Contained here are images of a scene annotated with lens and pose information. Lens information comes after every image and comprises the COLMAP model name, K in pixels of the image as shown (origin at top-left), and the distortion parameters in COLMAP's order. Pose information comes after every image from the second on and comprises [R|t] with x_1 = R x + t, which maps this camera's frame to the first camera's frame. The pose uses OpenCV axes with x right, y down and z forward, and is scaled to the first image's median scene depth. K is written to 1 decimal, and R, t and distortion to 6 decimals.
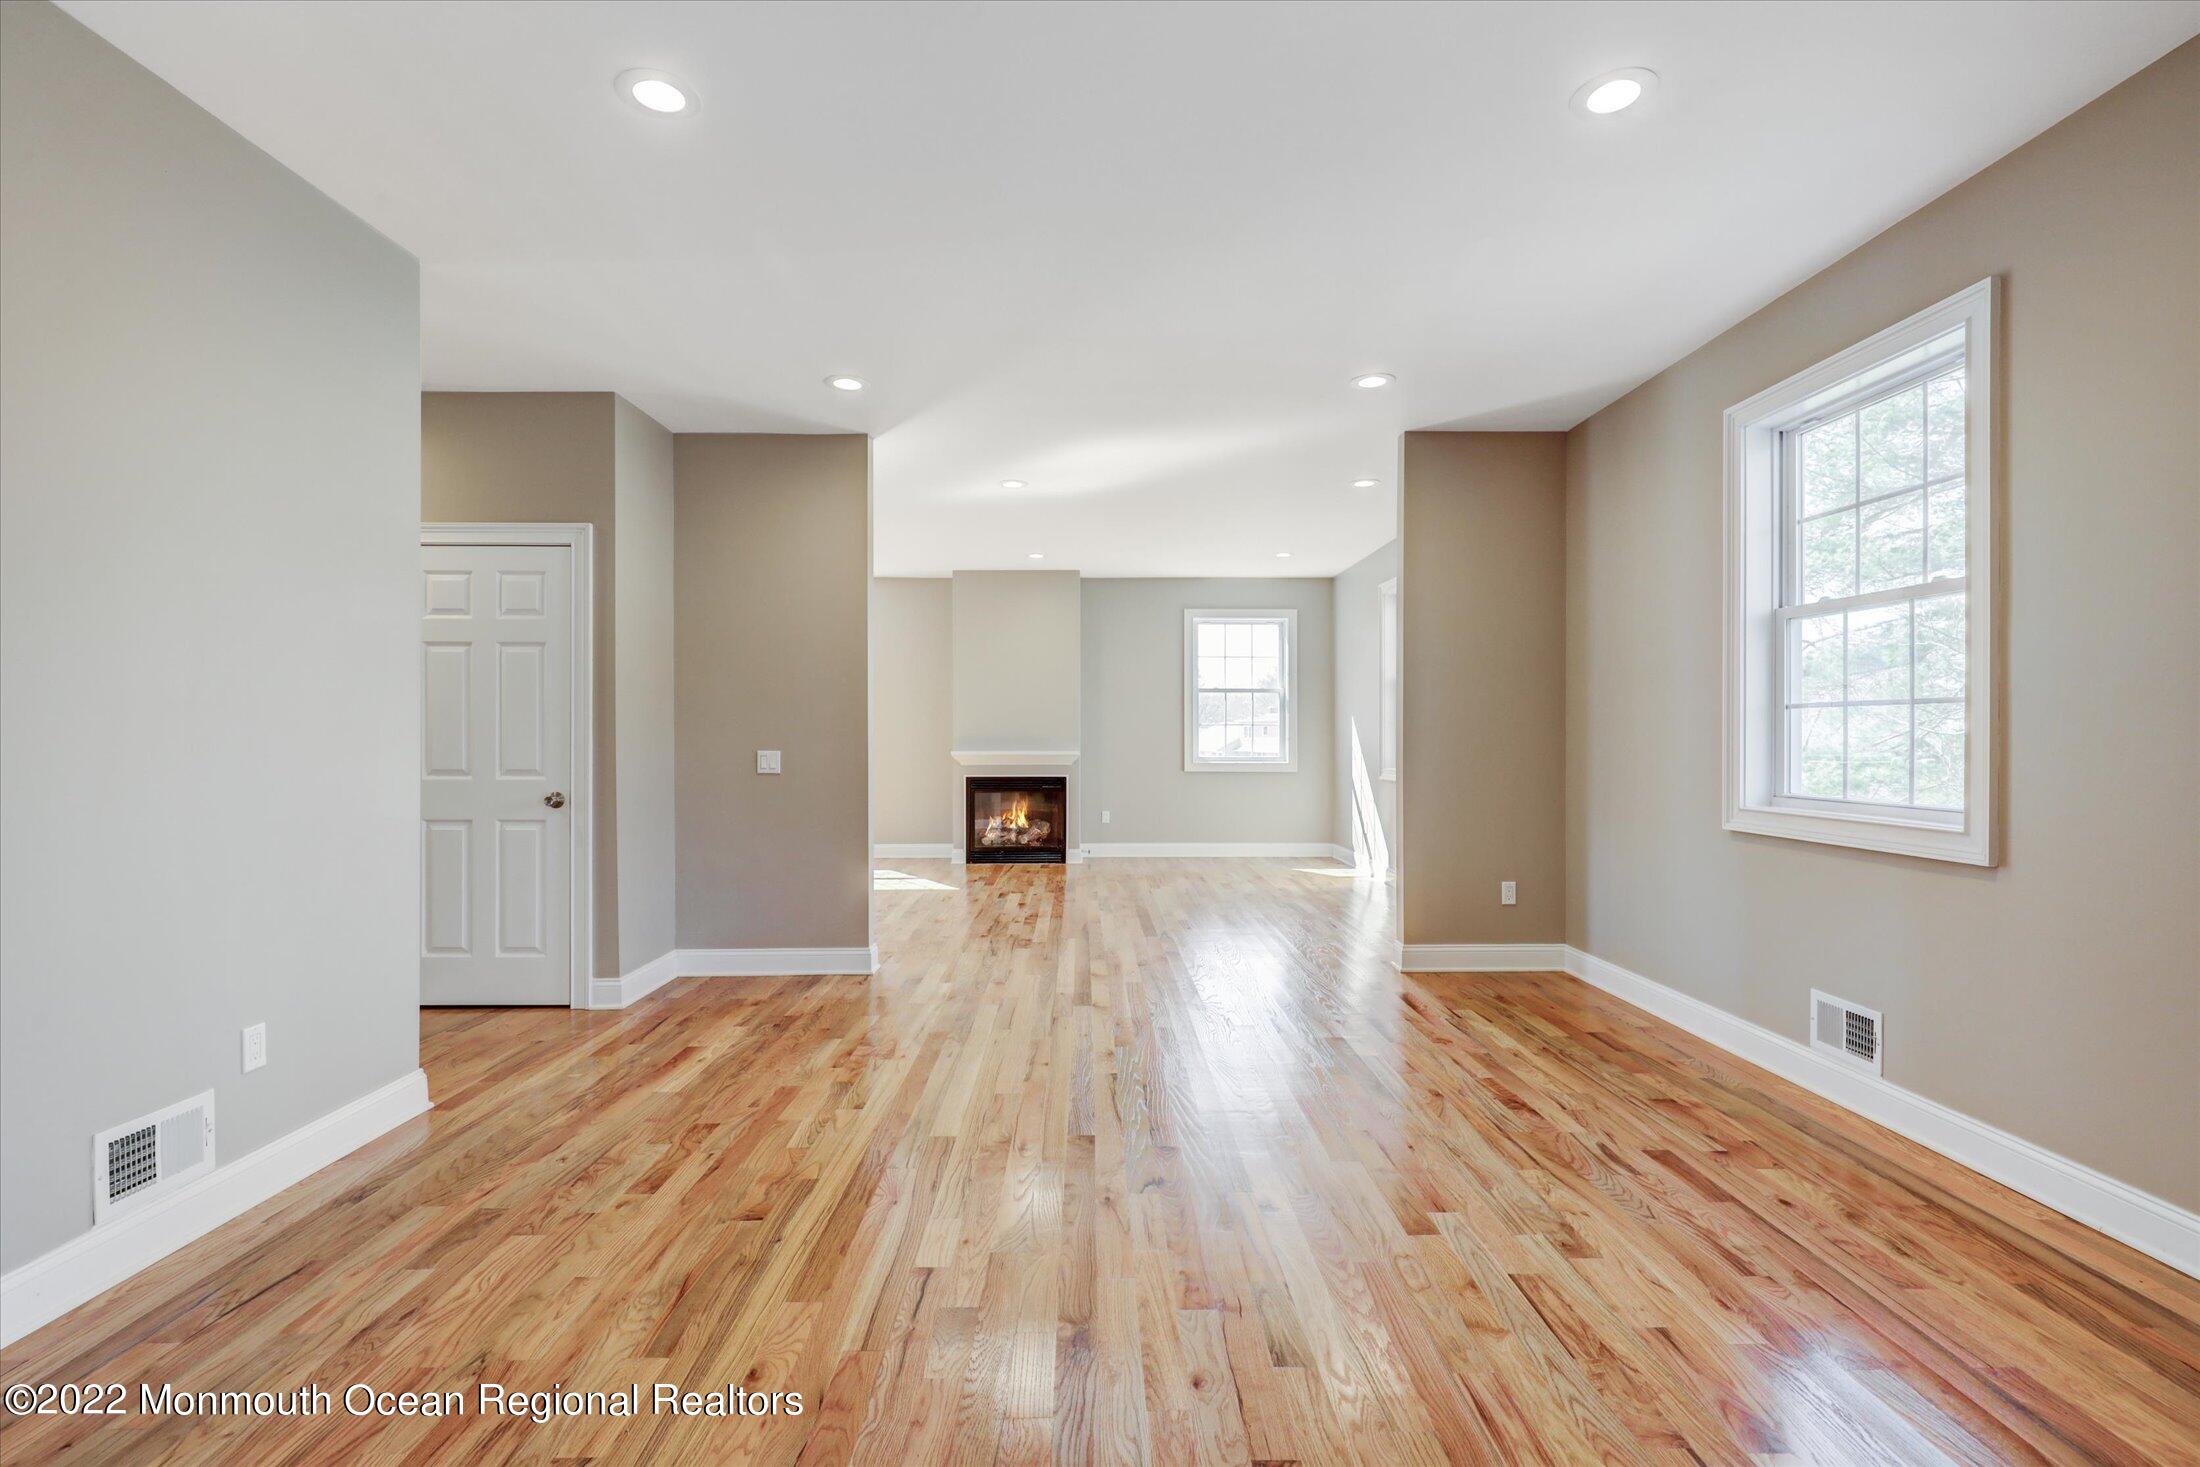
lens RADIAL K [[969.5, 0, 1095.6], [0, 969.5, 738.6], [0, 0, 1]] dist [-0.000916, -0.000053]
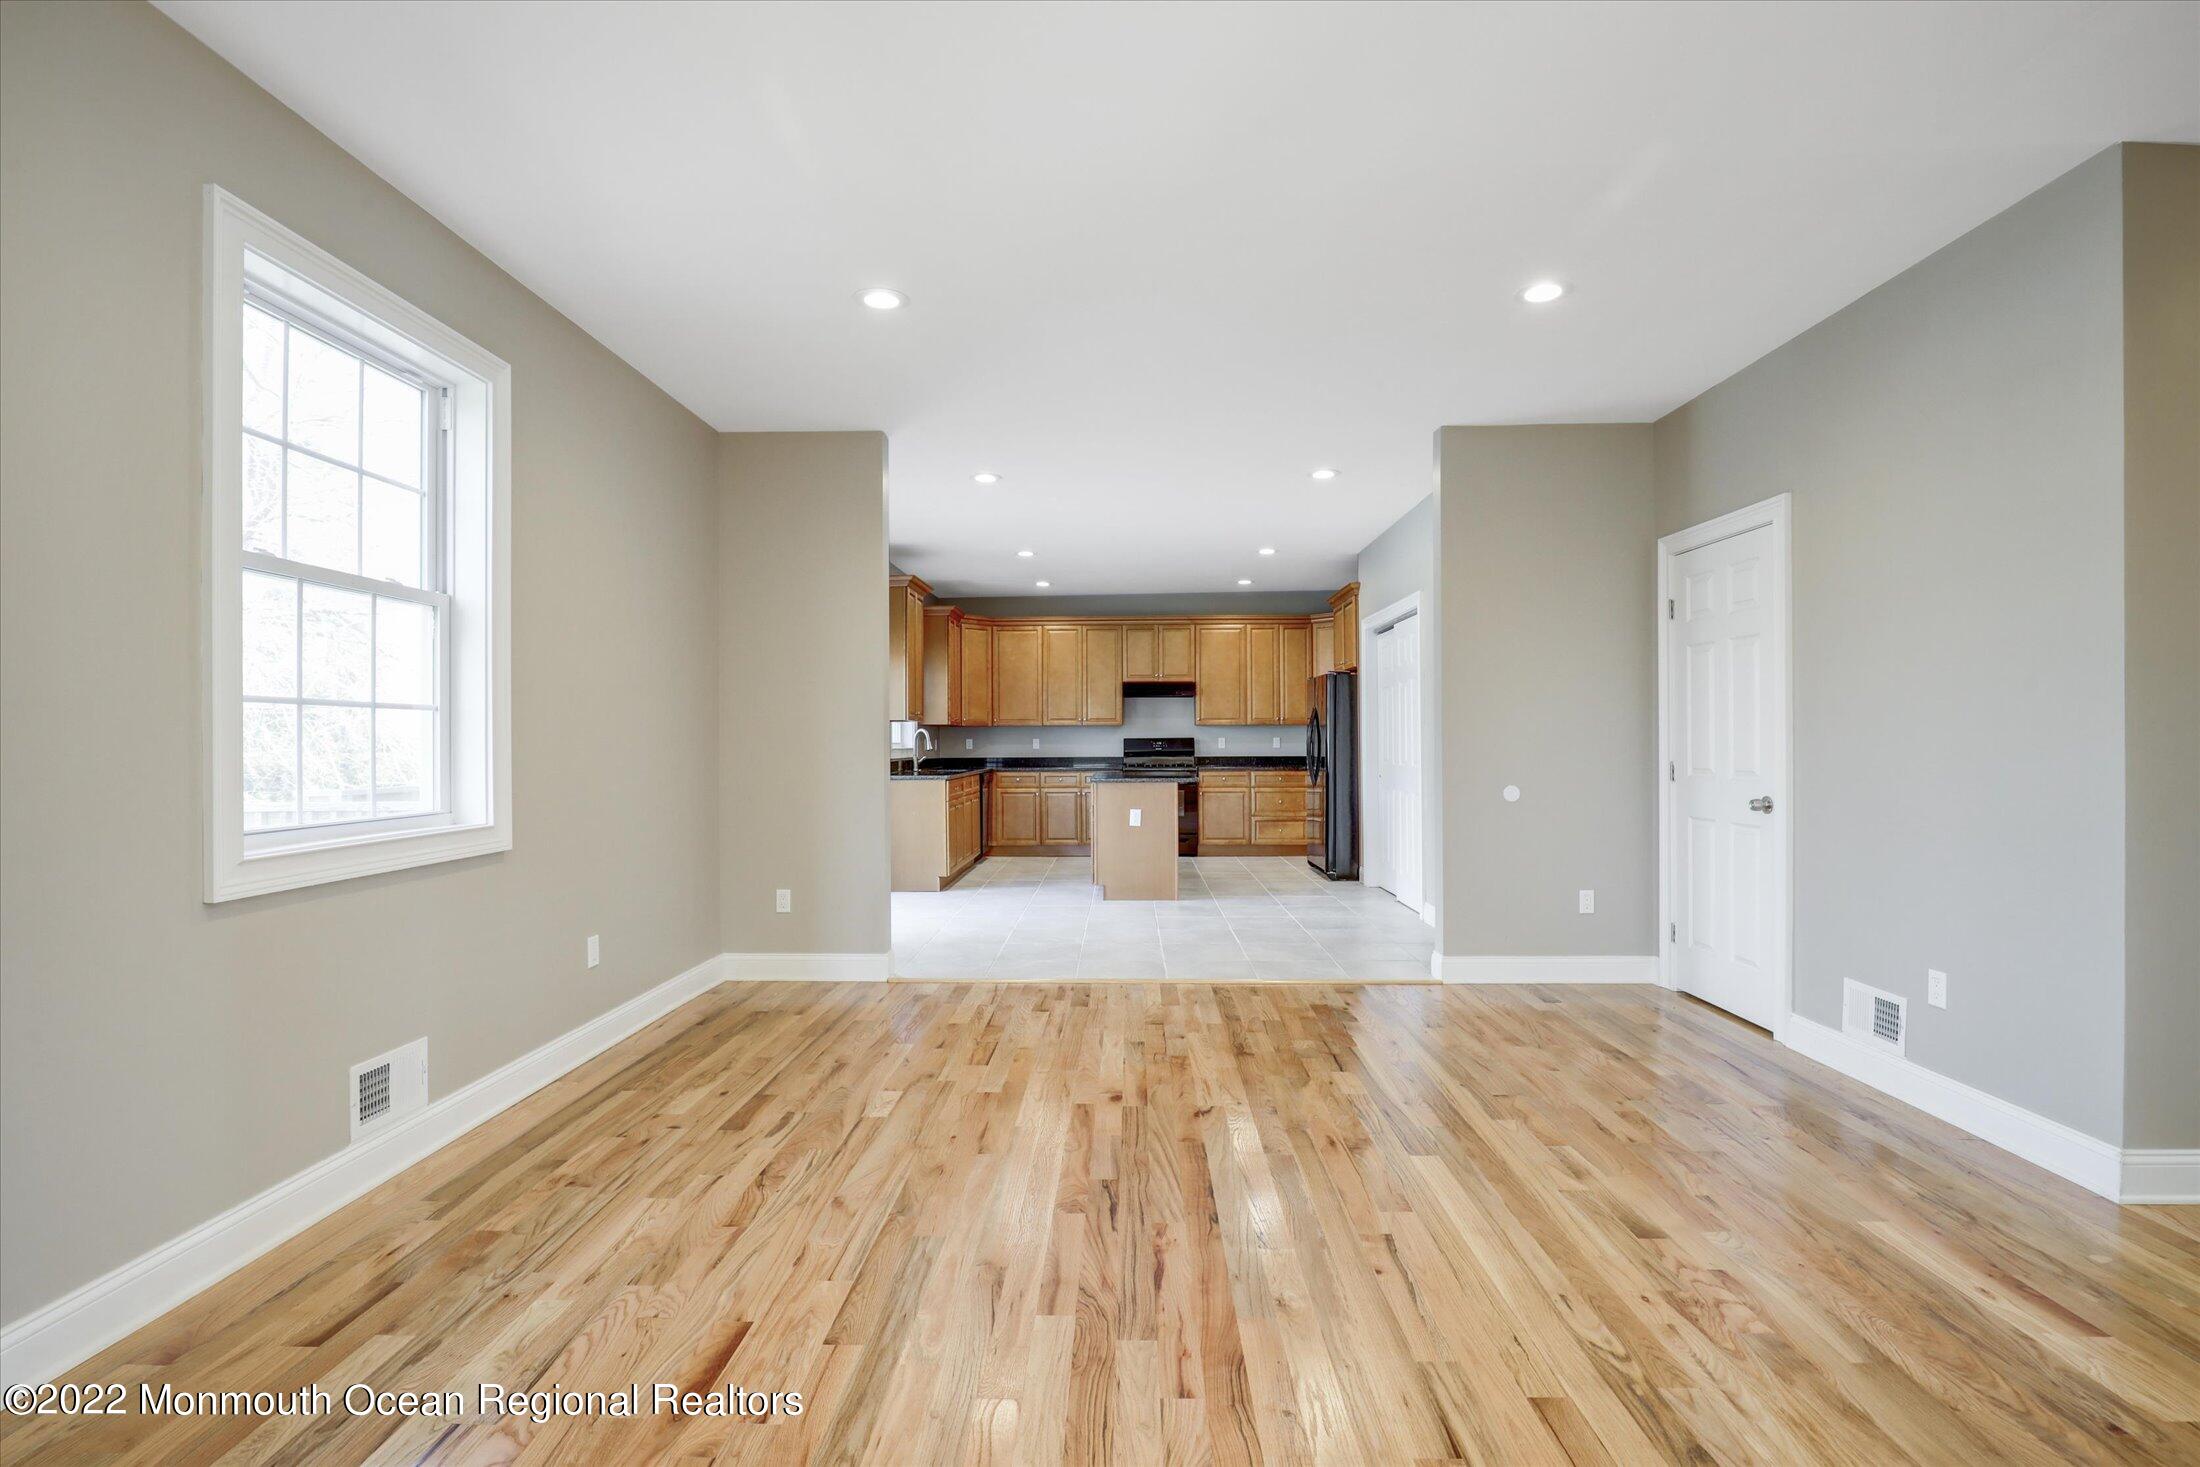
lens RADIAL K [[1025.7, 0, 1098.1], [0, 1025.7, 734.4], [0, 0, 1]] dist [0.000700, 0.000258]
pose [[-0.999166, 0.004197, 0.040608, 0.041545], [0.004132, 0.999990, -0.001691, -0.001926], [-0.040615, -0.001522, -0.999174, 0.694049]]
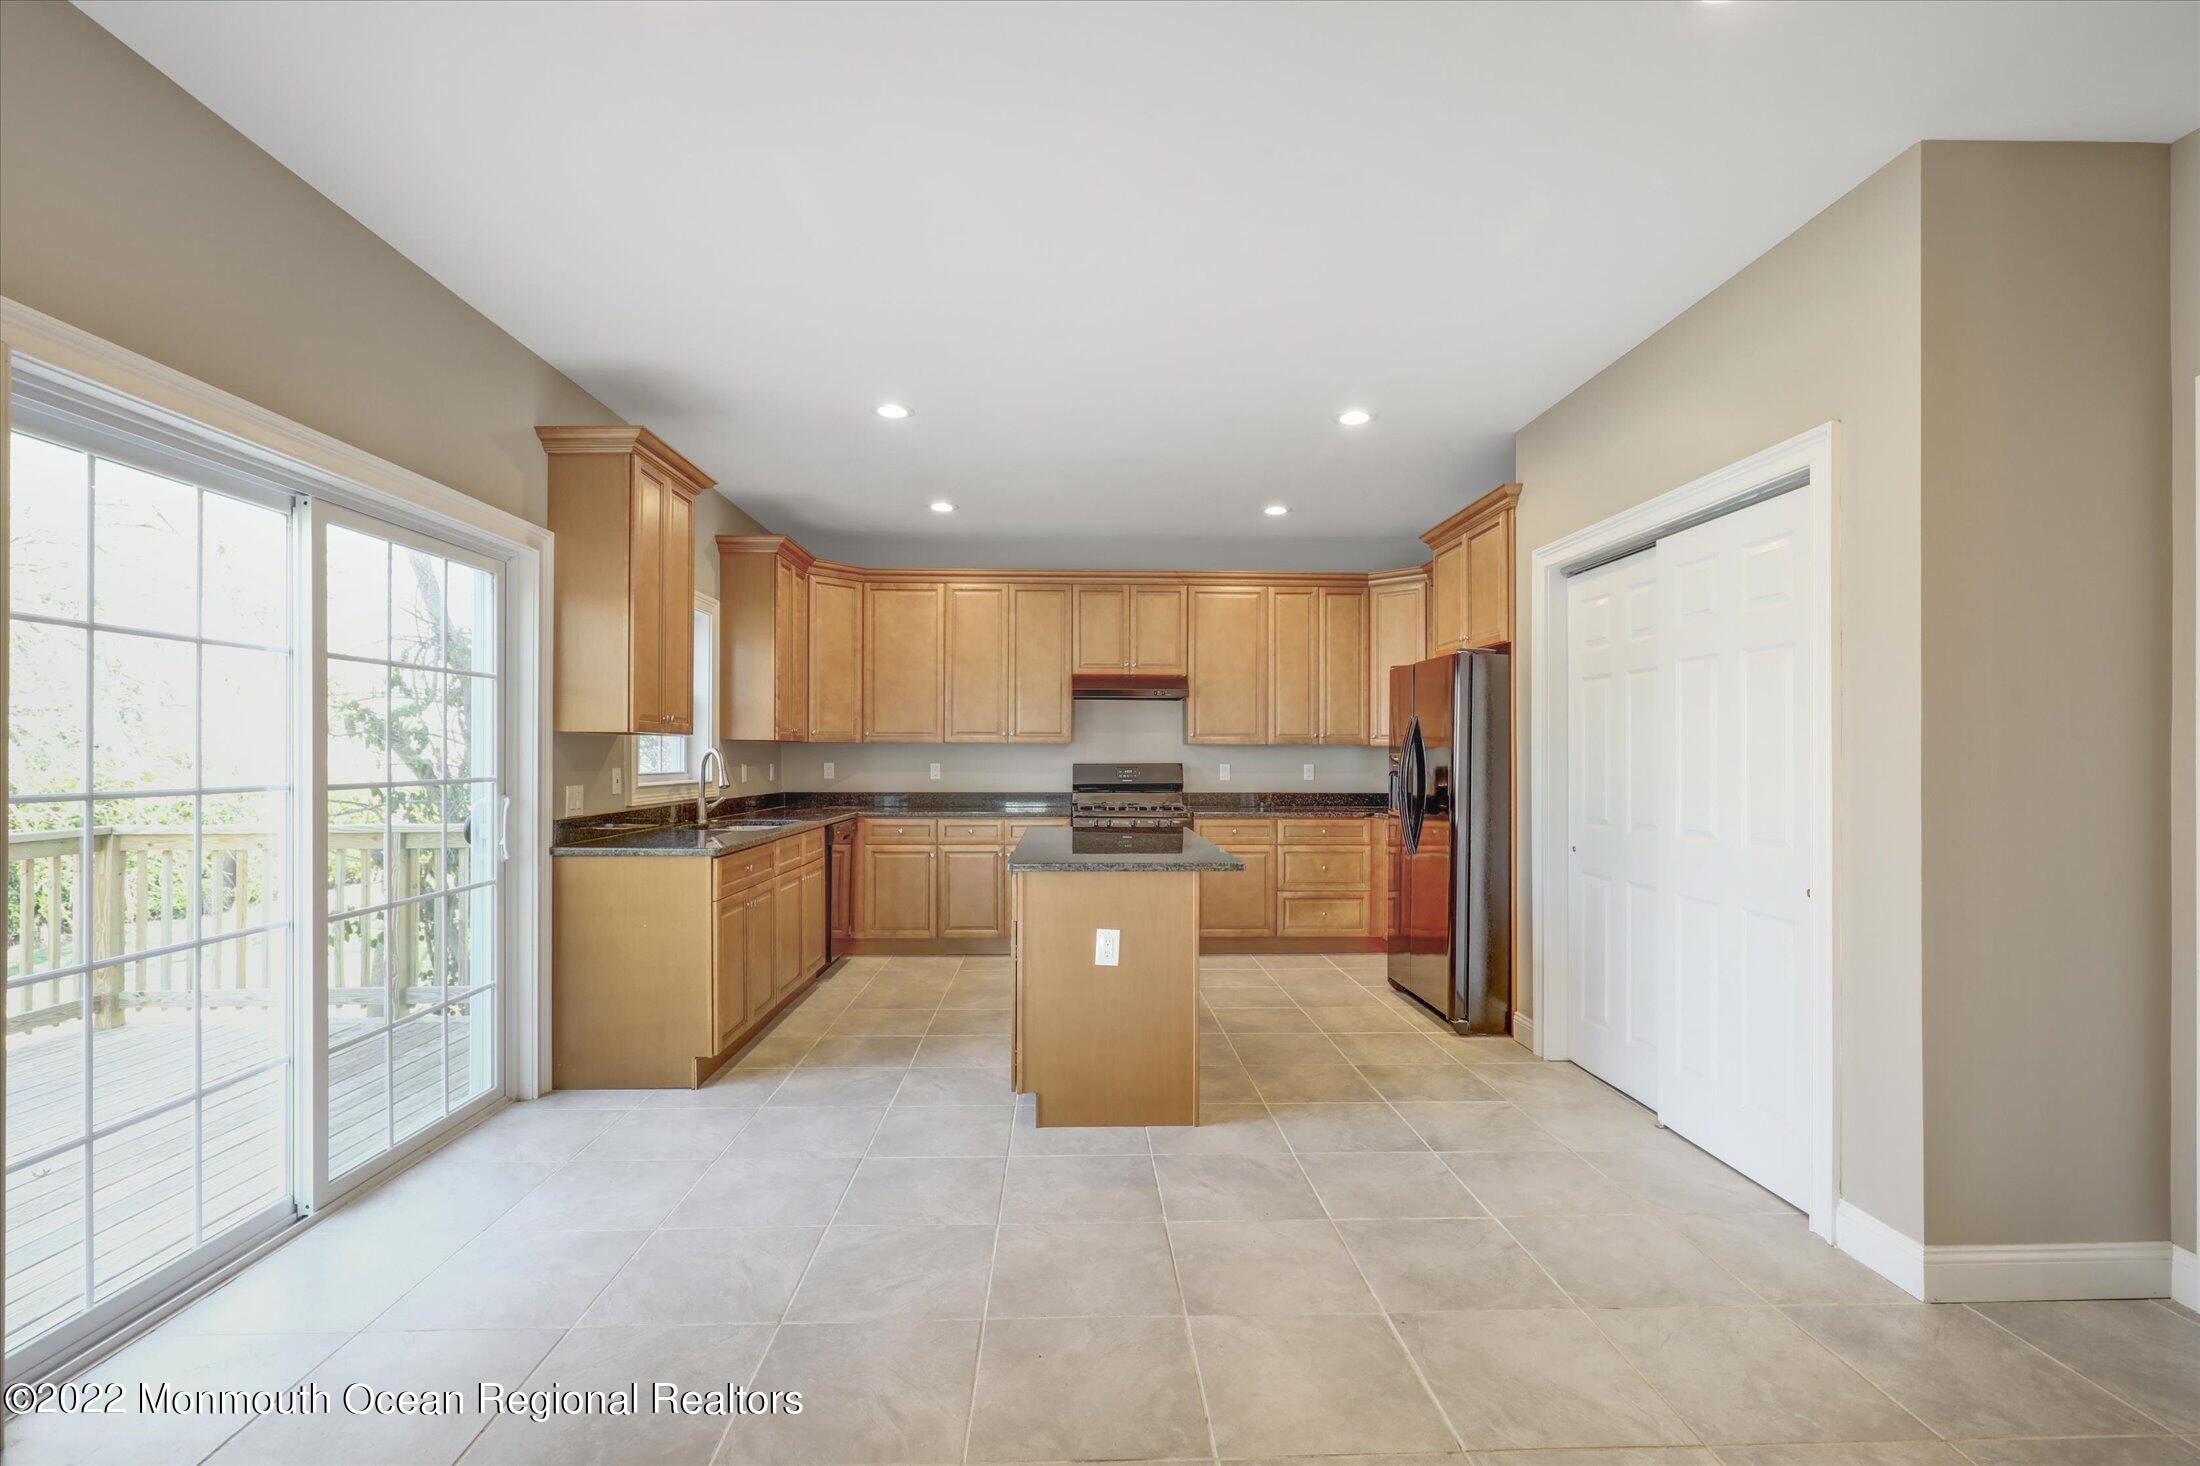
lens RADIAL K [[997.3, 0, 1102.4], [0, 997.3, 747.9], [0, 0, 1]] dist [0.000222, 0.000018]
pose [[-0.999688, -0.004043, -0.024659, 0.058165], [-0.004015, 0.999991, -0.001194, -0.011001], [0.024663, -0.001095, -0.999695, 0.198591]]
